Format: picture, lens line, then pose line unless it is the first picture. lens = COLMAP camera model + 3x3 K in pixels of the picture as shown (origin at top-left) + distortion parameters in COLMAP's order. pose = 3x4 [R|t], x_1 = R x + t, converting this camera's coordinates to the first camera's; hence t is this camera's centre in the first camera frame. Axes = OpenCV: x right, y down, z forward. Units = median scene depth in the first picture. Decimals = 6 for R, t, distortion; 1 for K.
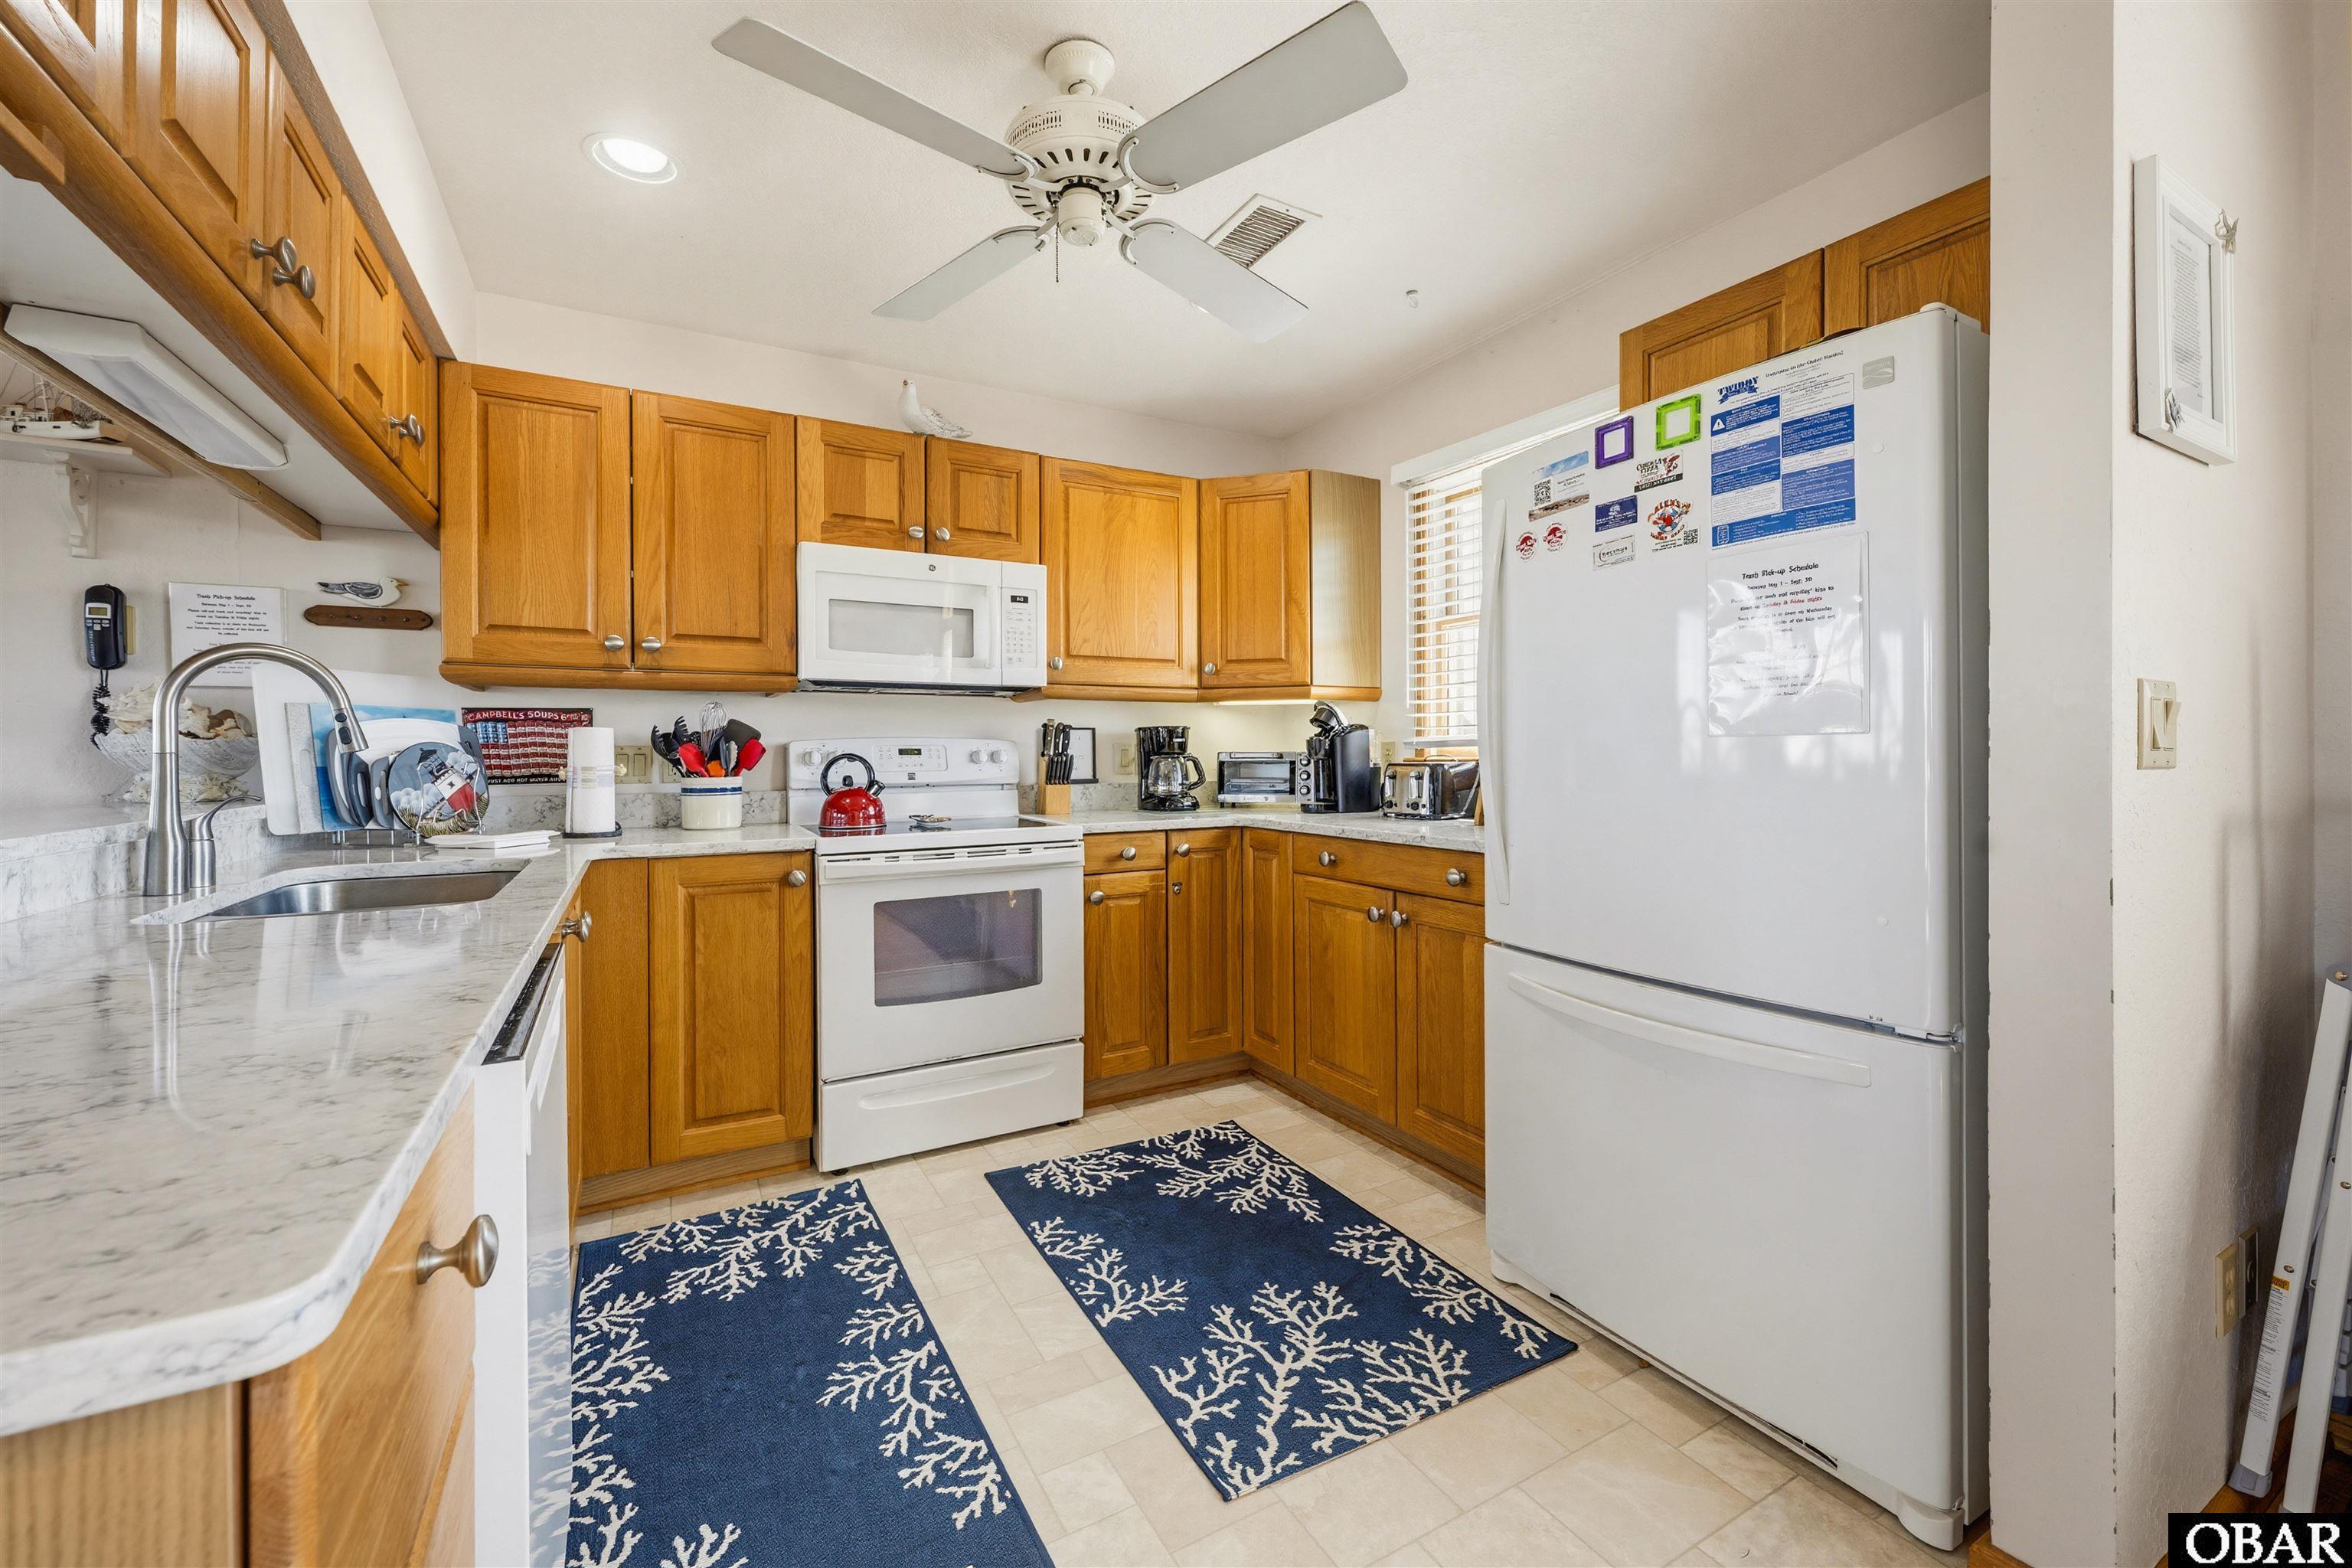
lens RADIAL K [[951.6, 0, 1178.6], [0, 951.6, 768.4], [0, 0, 1]] dist [0.001506, 0.000587]
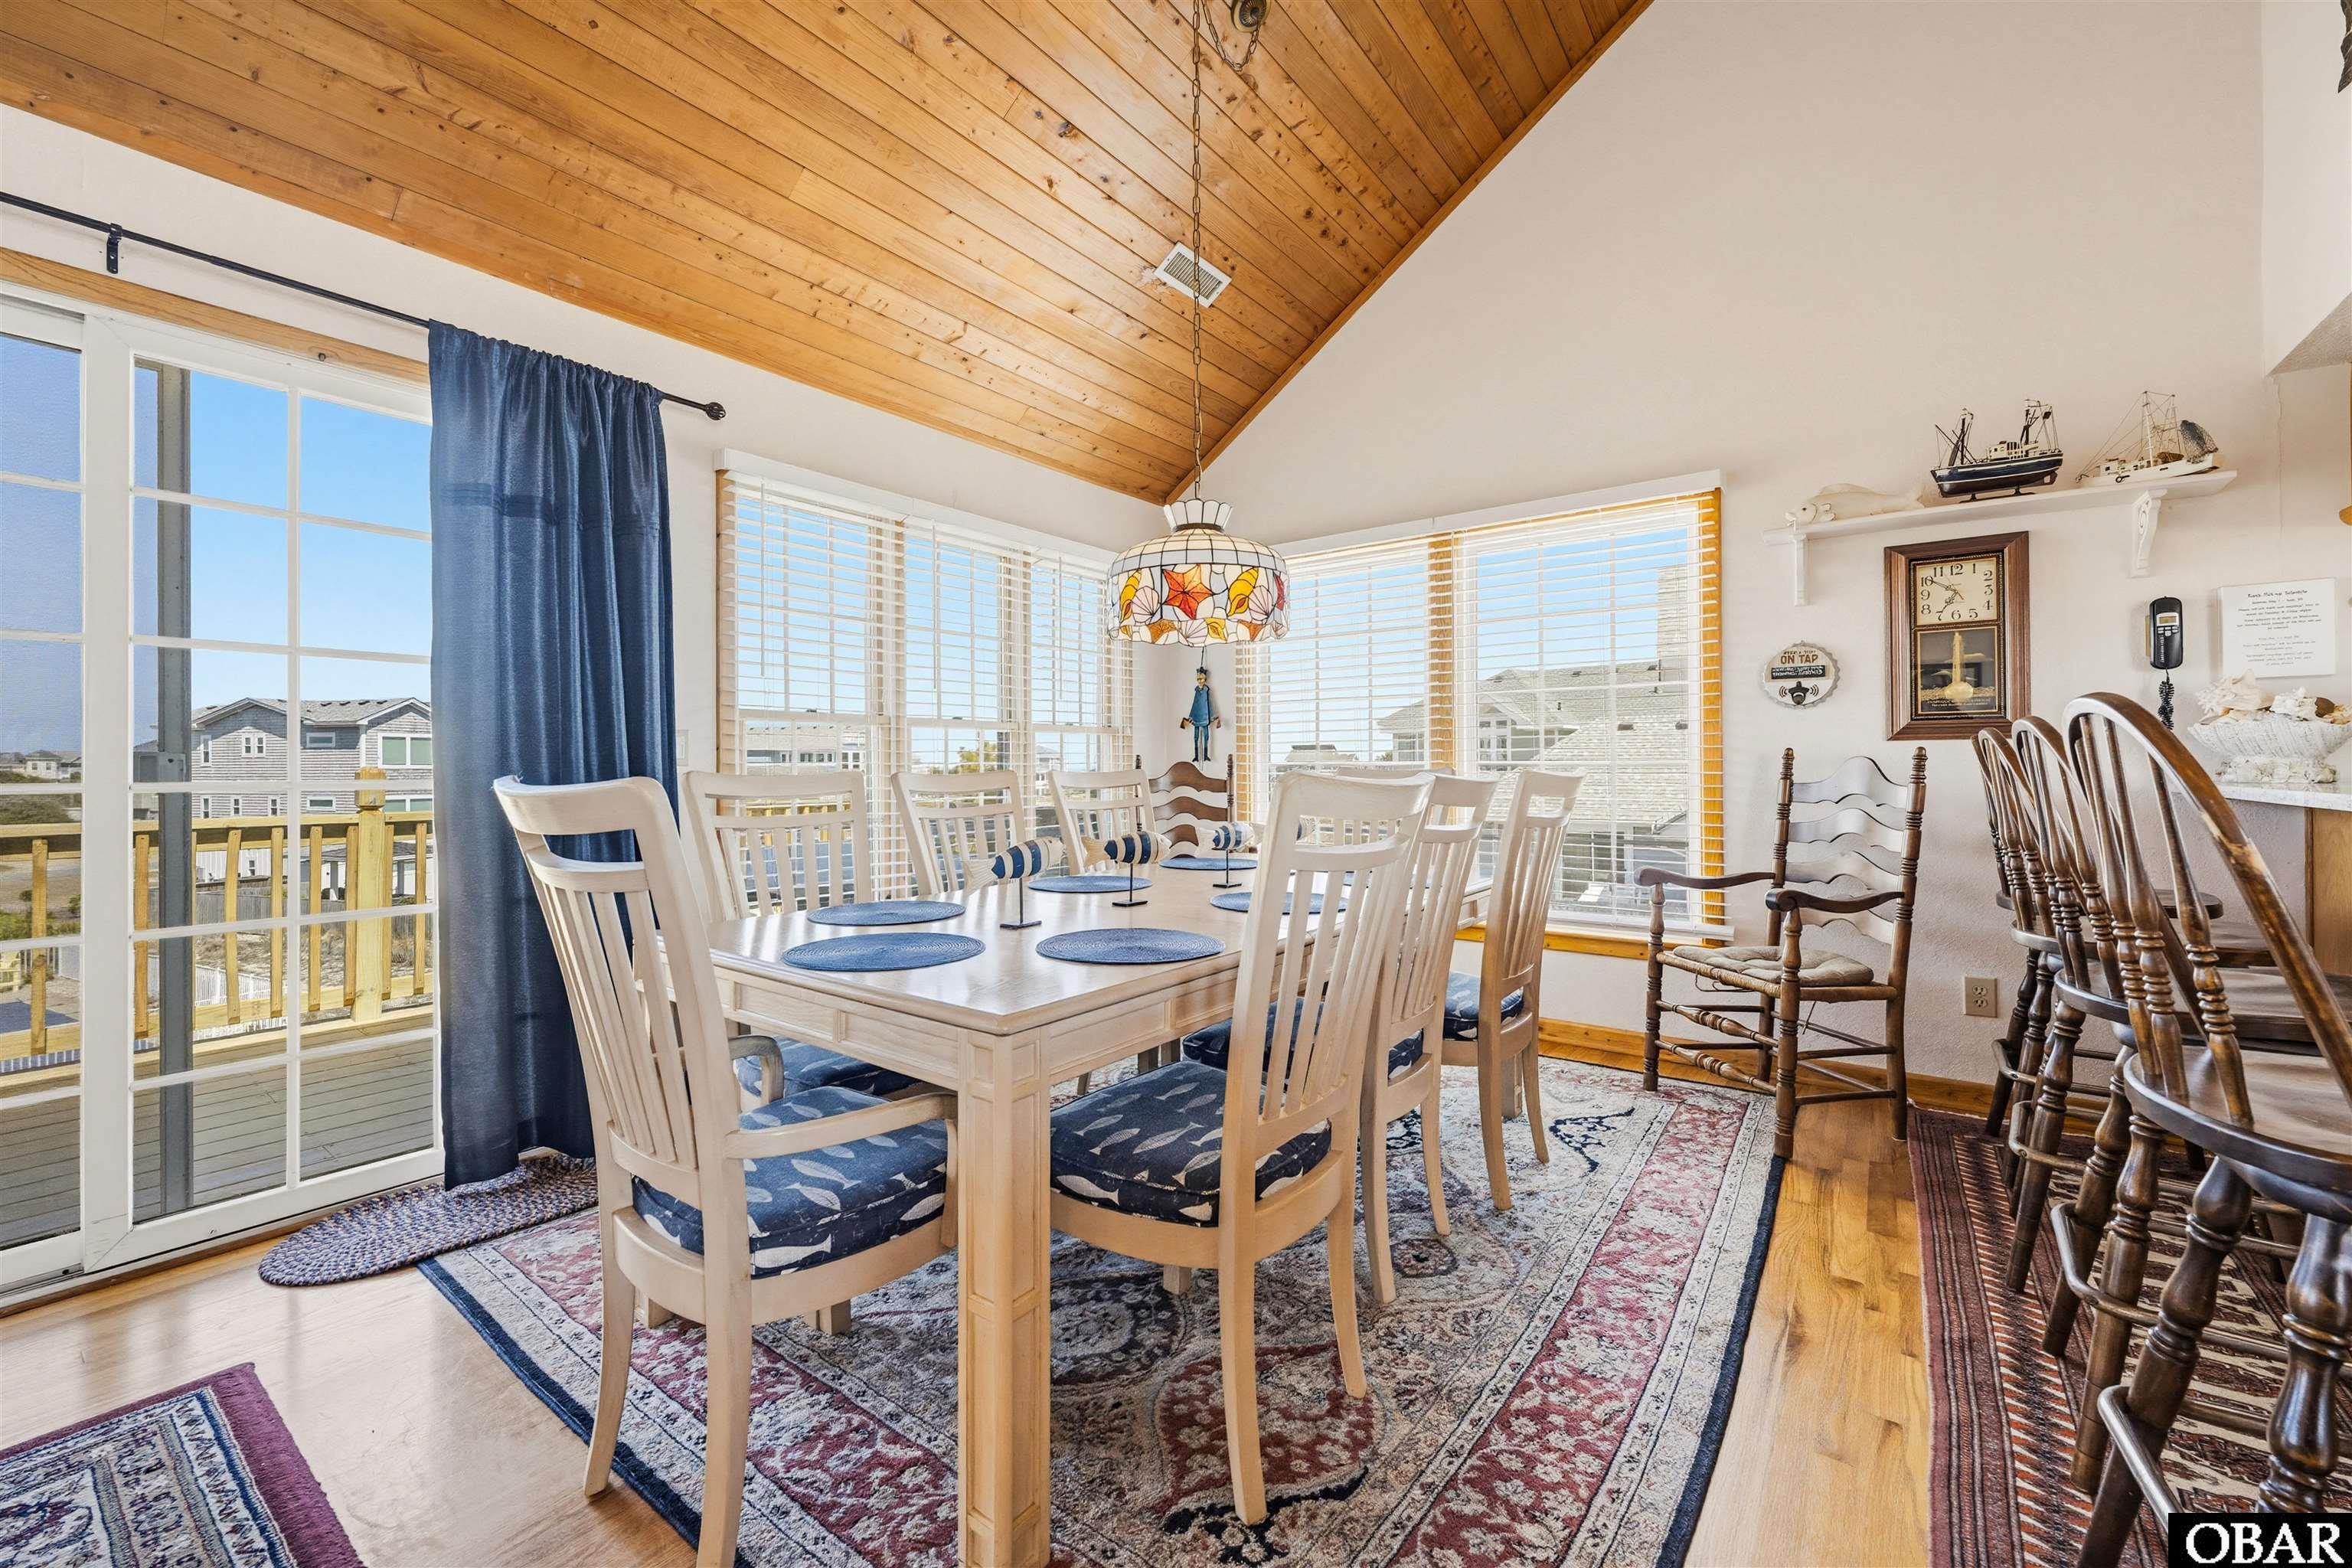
lens RADIAL K [[951.6, 0, 1178.6], [0, 951.6, 768.4], [0, 0, 1]] dist [0.001506, 0.000587]
pose [[0.406066, 0.004567, -0.913832, -0.775395], [-0.015127, 0.999884, -0.001724, 0.056165], [0.913718, 0.014523, 0.406088, -0.836310]]
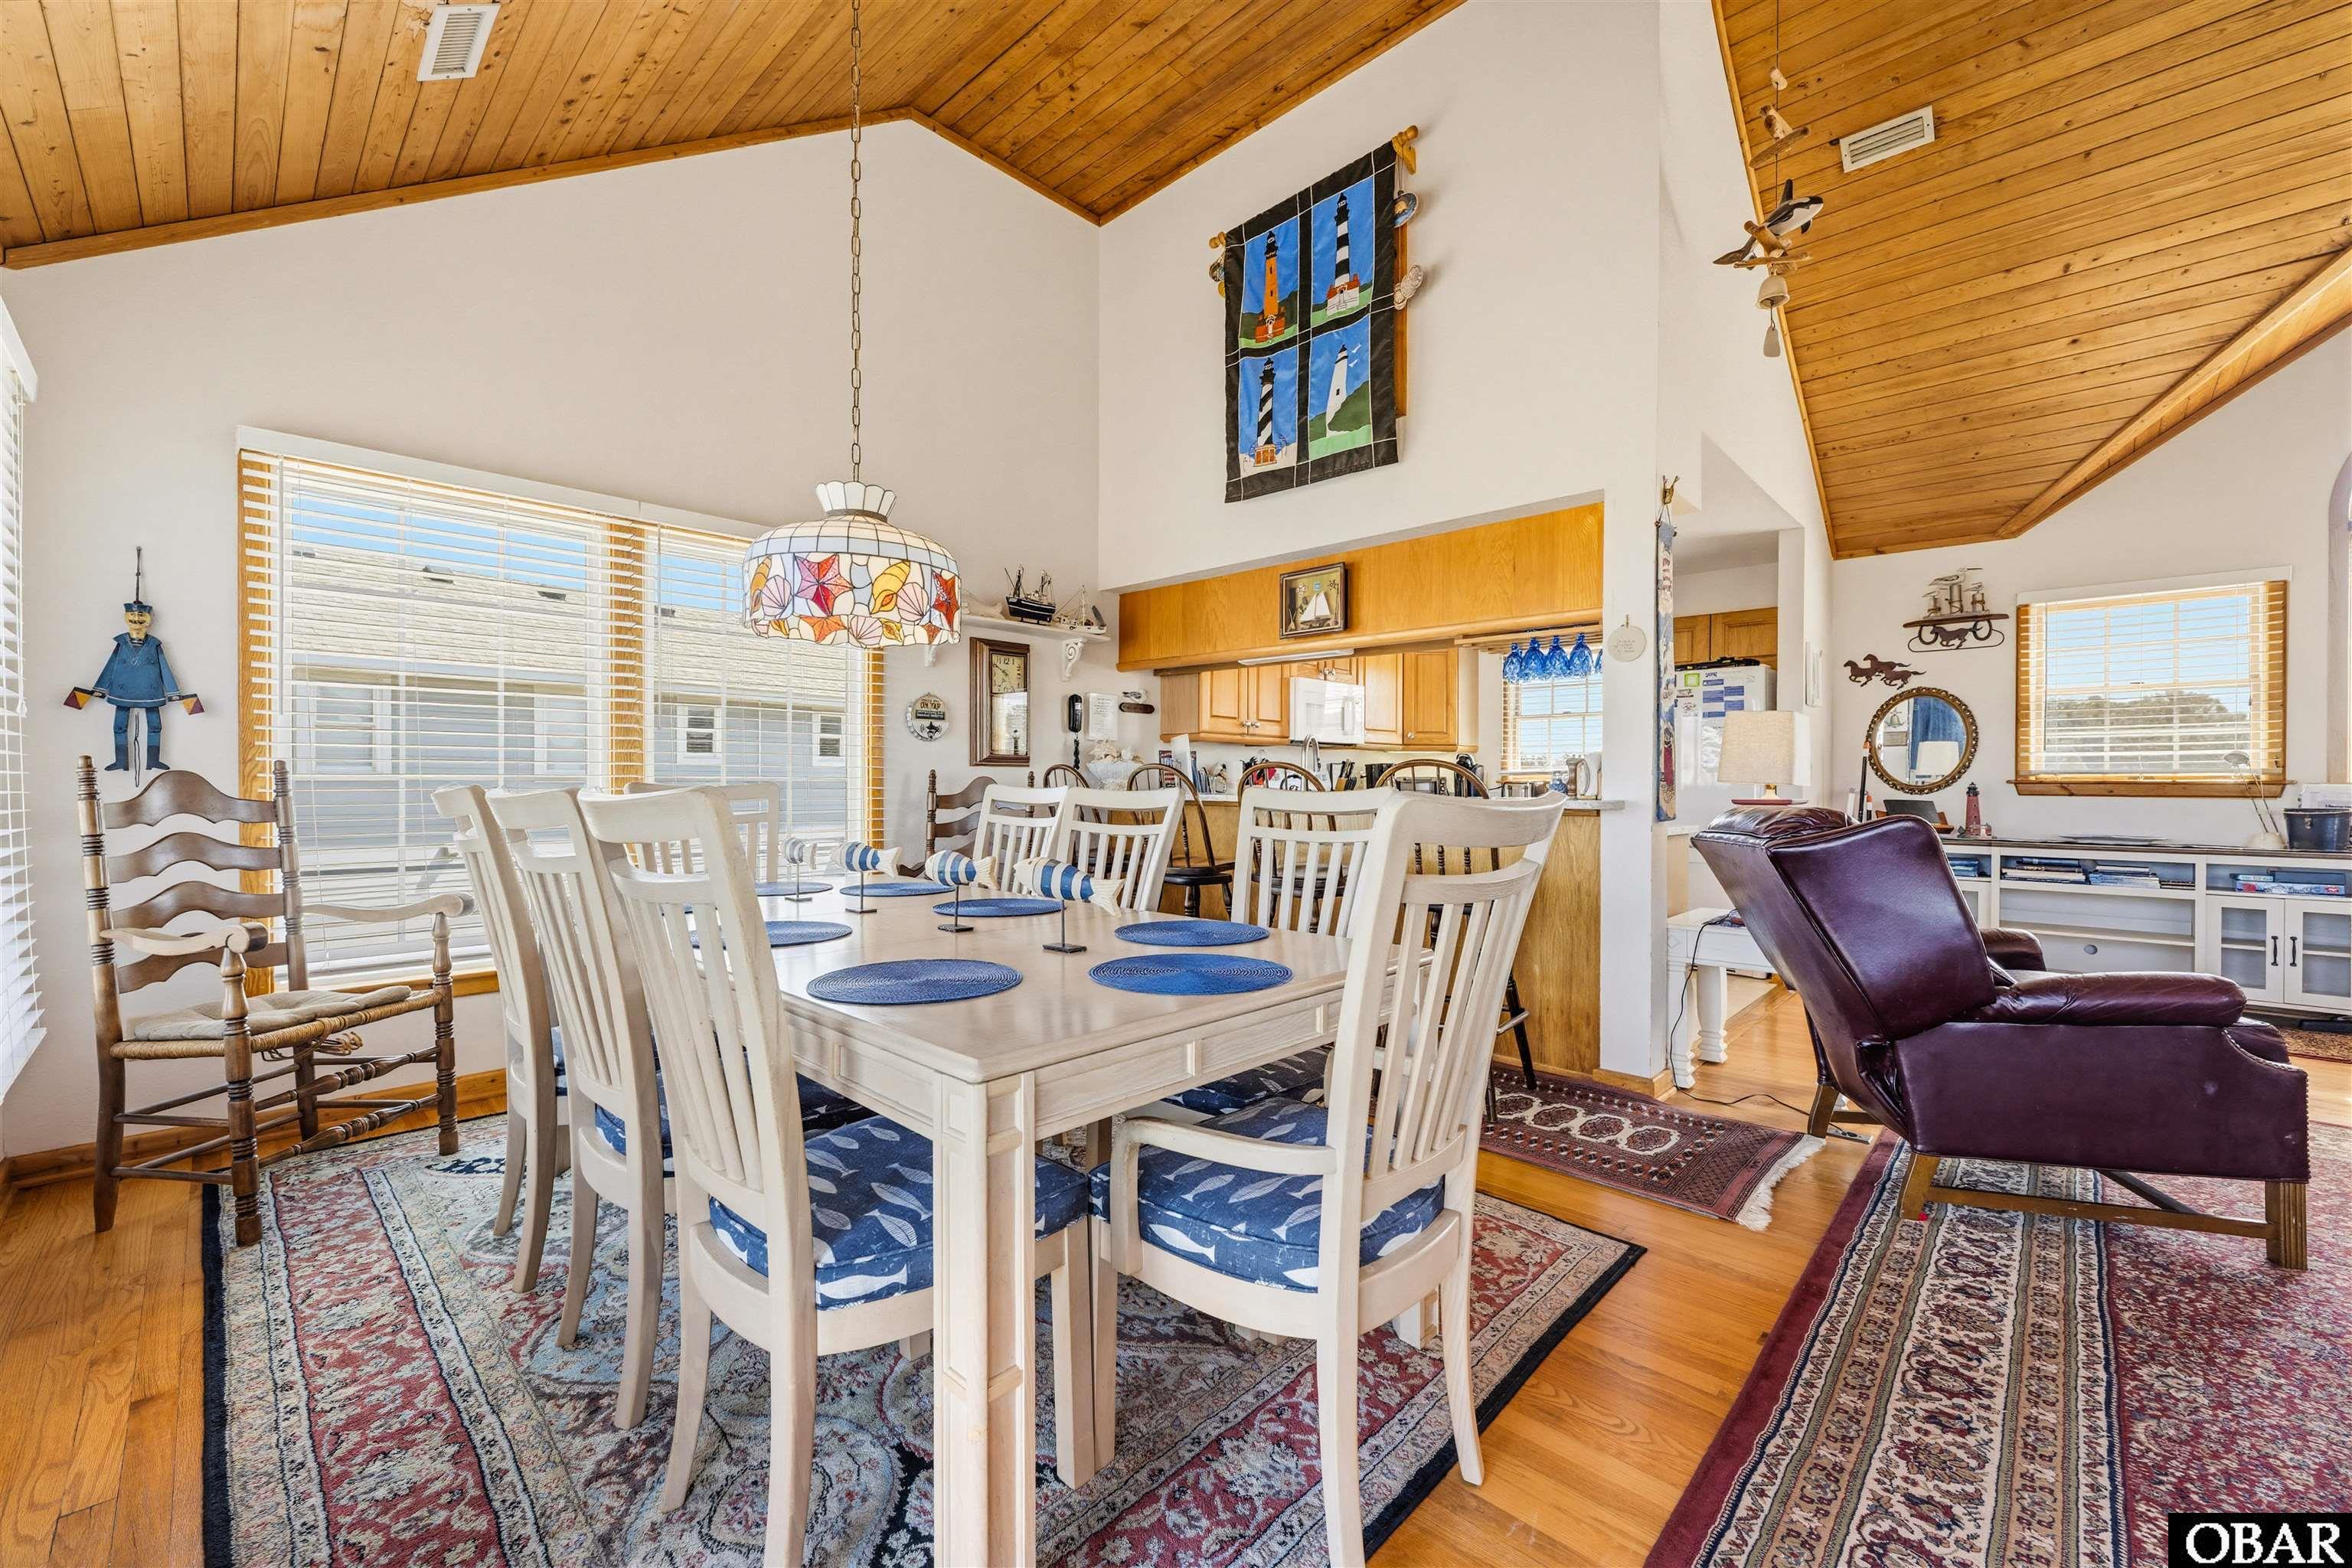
lens RADIAL K [[936.9, 0, 1181.2], [0, 936.9, 783.8], [0, 0, 1]] dist [-0.001032, 0.000029]
pose [[0.957389, 0.011705, 0.288564, -2.162975], [-0.007891, 0.999866, -0.014377, 0.064155], [-0.288694, 0.011487, 0.957353, -1.647489]]
